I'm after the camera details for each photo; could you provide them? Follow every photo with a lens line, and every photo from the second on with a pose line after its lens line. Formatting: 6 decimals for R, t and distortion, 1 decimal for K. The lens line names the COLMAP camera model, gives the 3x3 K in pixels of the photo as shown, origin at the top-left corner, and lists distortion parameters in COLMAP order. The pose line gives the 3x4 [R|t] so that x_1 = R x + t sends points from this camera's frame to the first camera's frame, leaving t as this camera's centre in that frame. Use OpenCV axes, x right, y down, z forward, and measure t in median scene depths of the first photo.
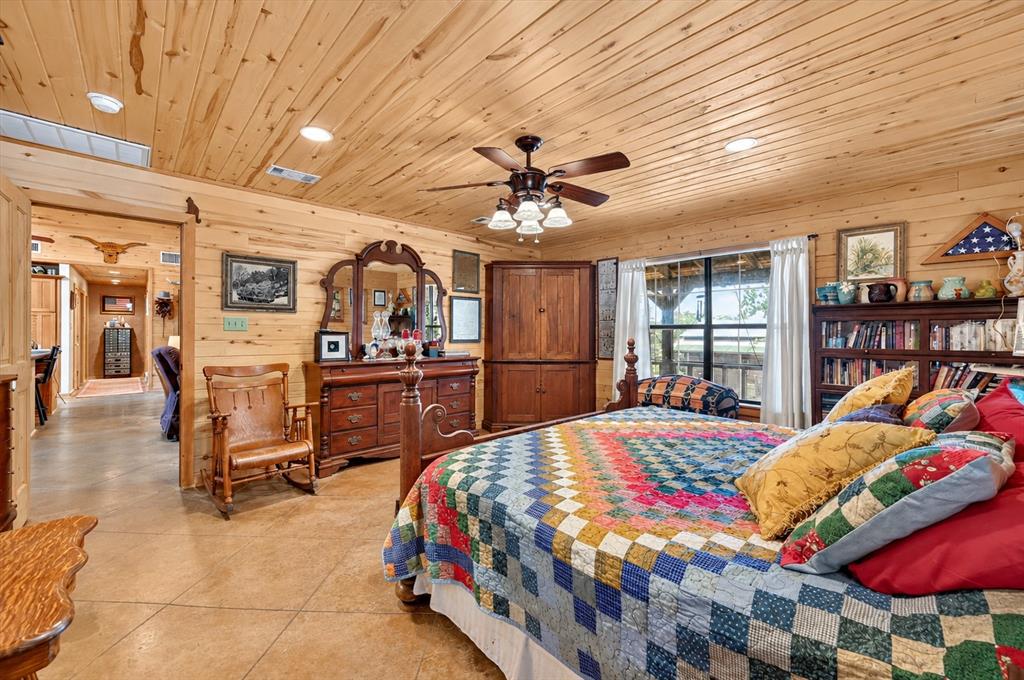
lens RADIAL K [[402.6, 0, 511.7], [0, 402.6, 332.8], [0, 0, 1]] dist [-0.002348, 0.000130]
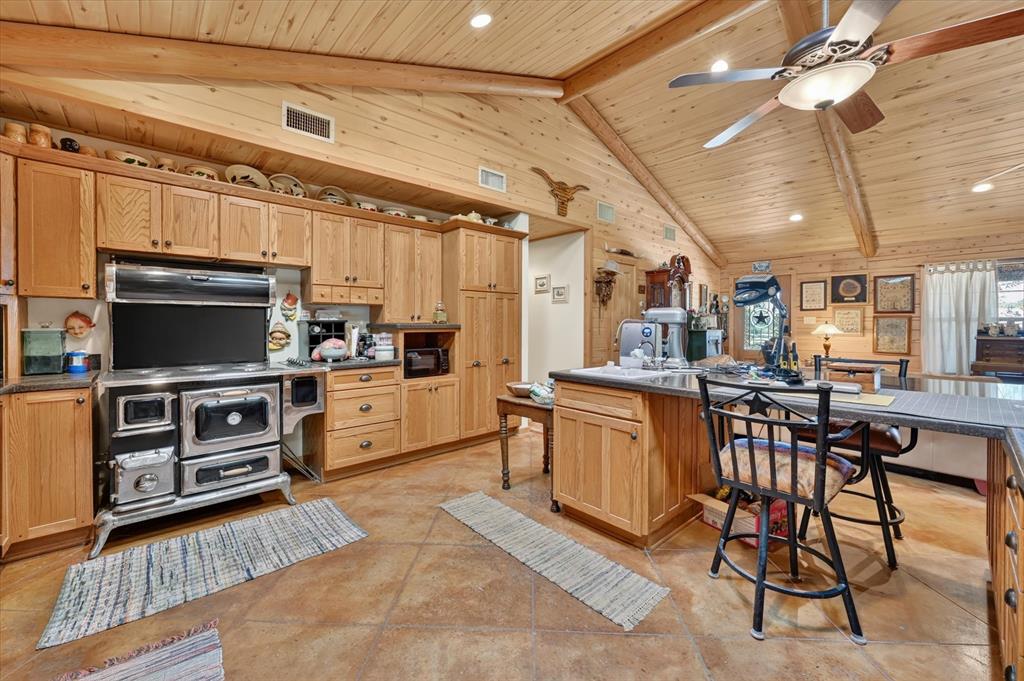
lens RADIAL K [[405.3, 0, 511.4], [0, 405.3, 327.7], [0, 0, 1]] dist [-0.001764, 0.000138]
pose [[0.999859, -0.005169, -0.015970, -0.933209], [0.005306, 0.999949, 0.008562, -0.004129], [0.015925, -0.008646, 0.999836, 0.320692]]
